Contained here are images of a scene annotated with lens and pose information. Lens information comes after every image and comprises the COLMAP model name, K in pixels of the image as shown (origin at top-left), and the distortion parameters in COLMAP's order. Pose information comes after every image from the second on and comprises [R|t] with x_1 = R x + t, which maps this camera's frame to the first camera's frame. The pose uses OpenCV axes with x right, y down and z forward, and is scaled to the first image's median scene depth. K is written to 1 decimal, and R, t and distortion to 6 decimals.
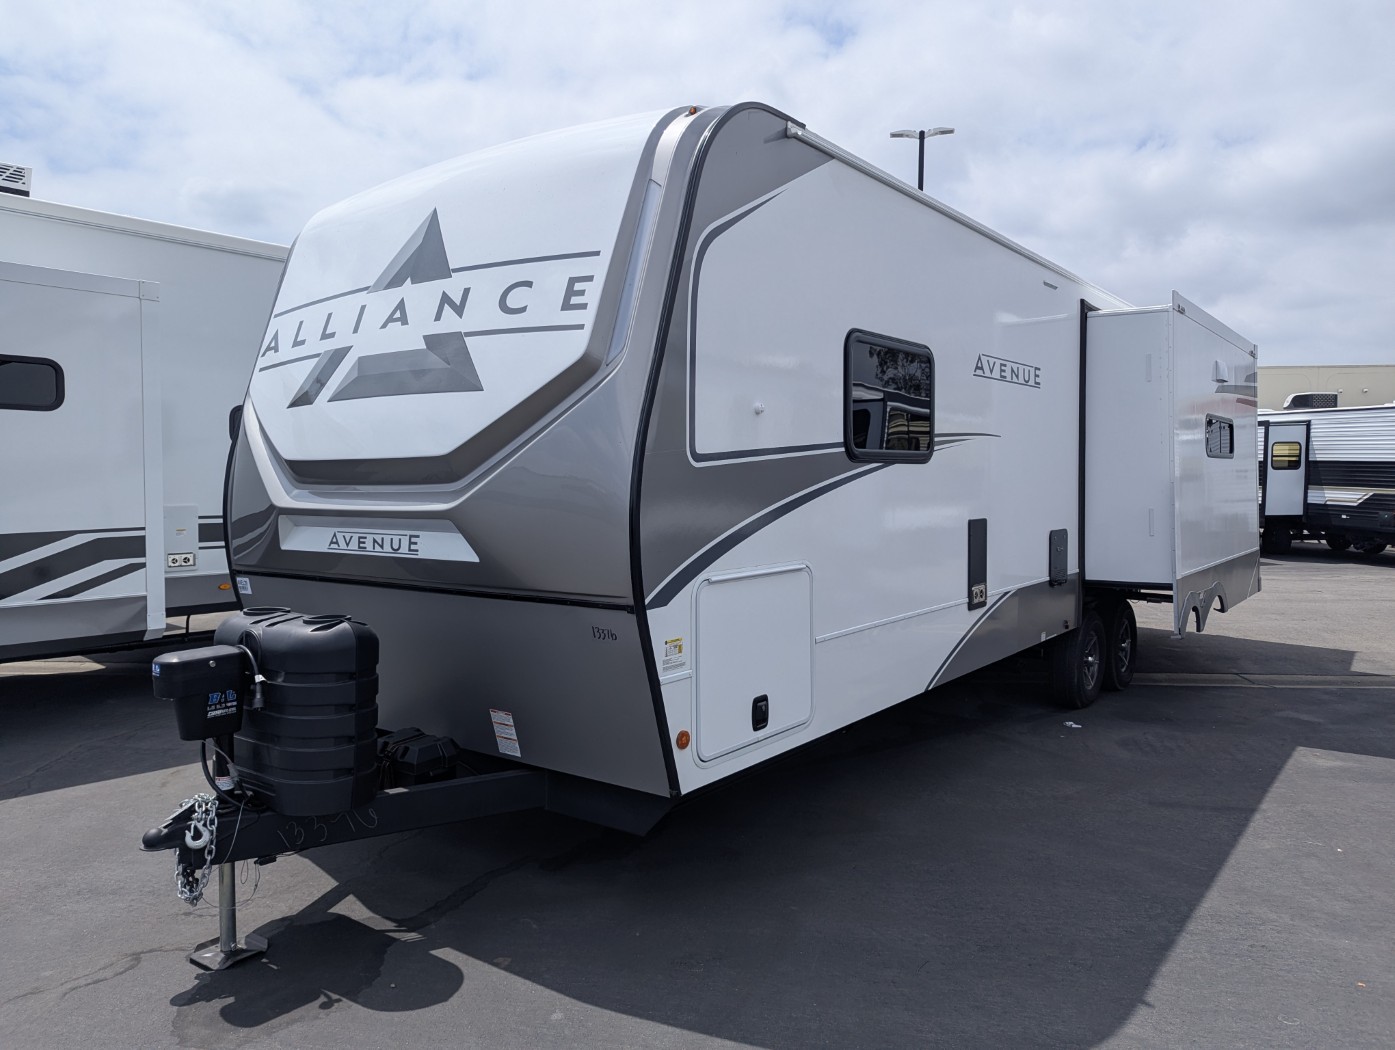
lens RADIAL K [[984.7, 0, 718.1], [0, 984.7, 512.3], [0, 0, 1]] dist [0.057618, -0.063919]
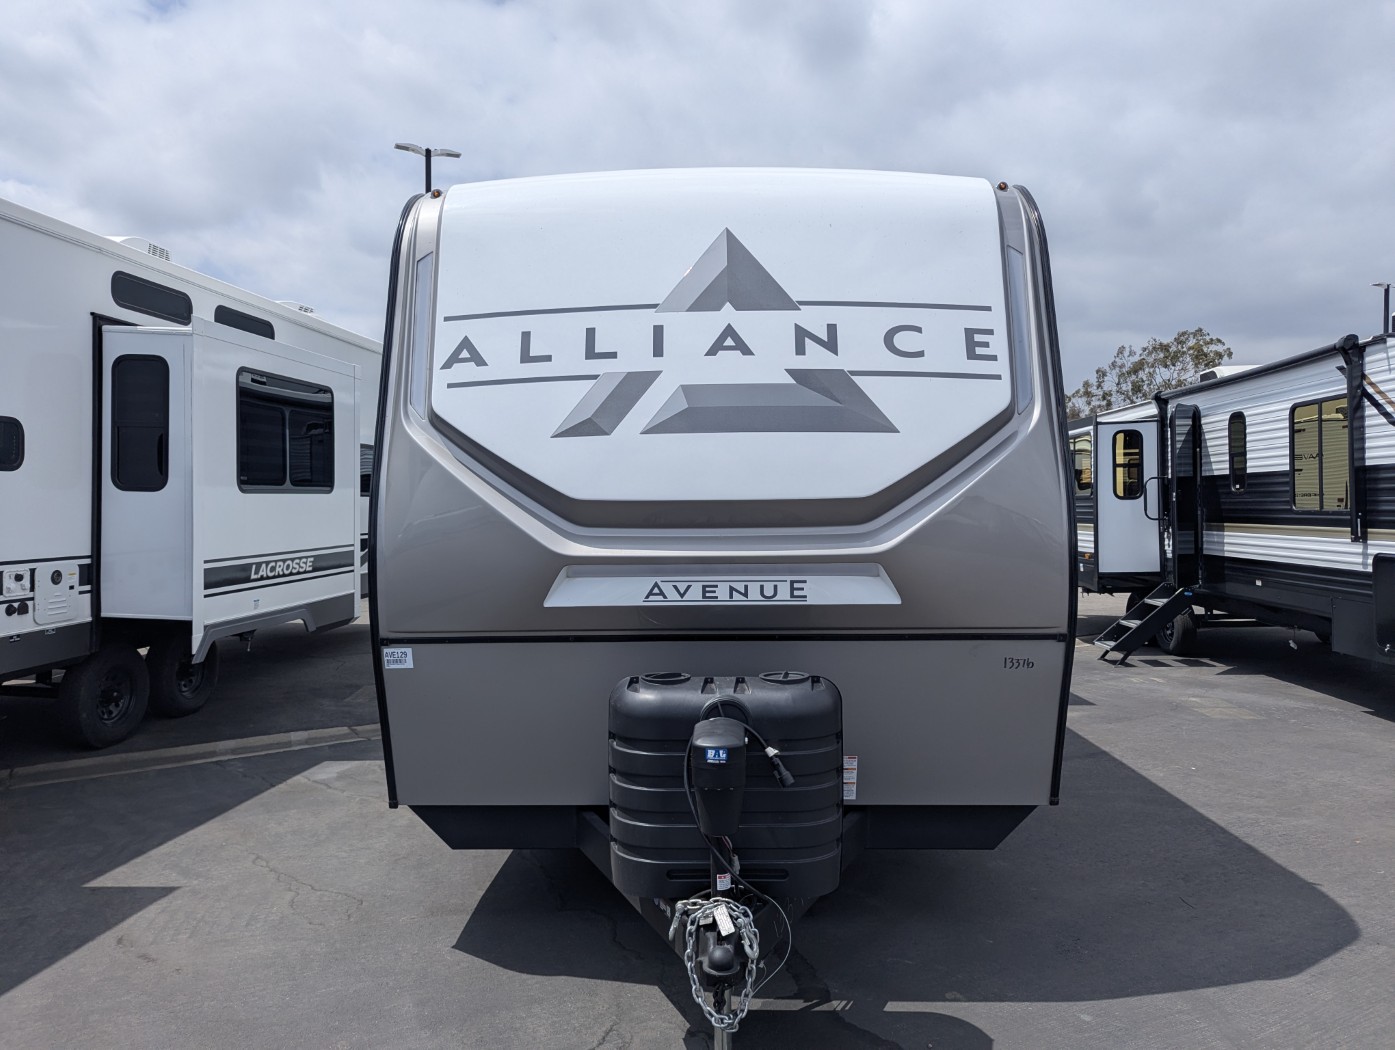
lens RADIAL K [[980.5, 0, 698.4], [0, 980.5, 520.9], [0, 0, 1]] dist [0.069828, -0.071483]
pose [[0.814590, -0.016474, 0.579803, -0.905695], [0.022555, 0.999740, -0.003283, -0.032094], [-0.579598, 0.015752, 0.814750, 0.284116]]
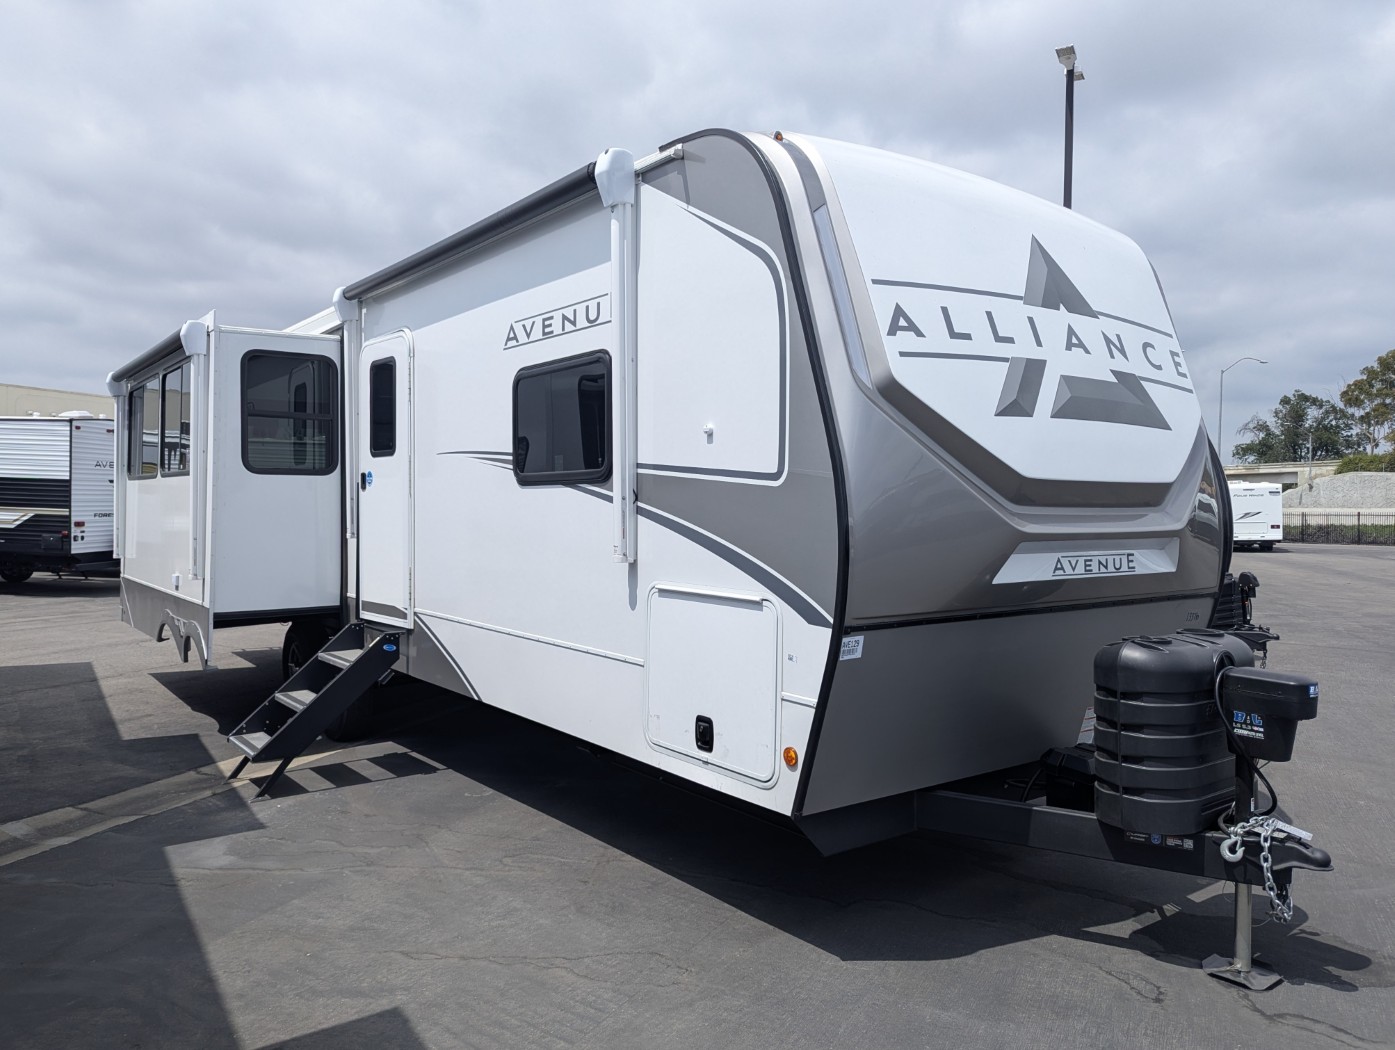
lens RADIAL K [[1000.8, 0, 697.5], [0, 1000.8, 525.0], [0, 0, 1]] dist [0.054454, -0.041747]
pose [[0.289158, -0.012983, 0.957193, -1.474609], [0.022233, 0.999729, 0.006844, -0.026316], [-0.957023, 0.019302, 0.289369, 1.108004]]
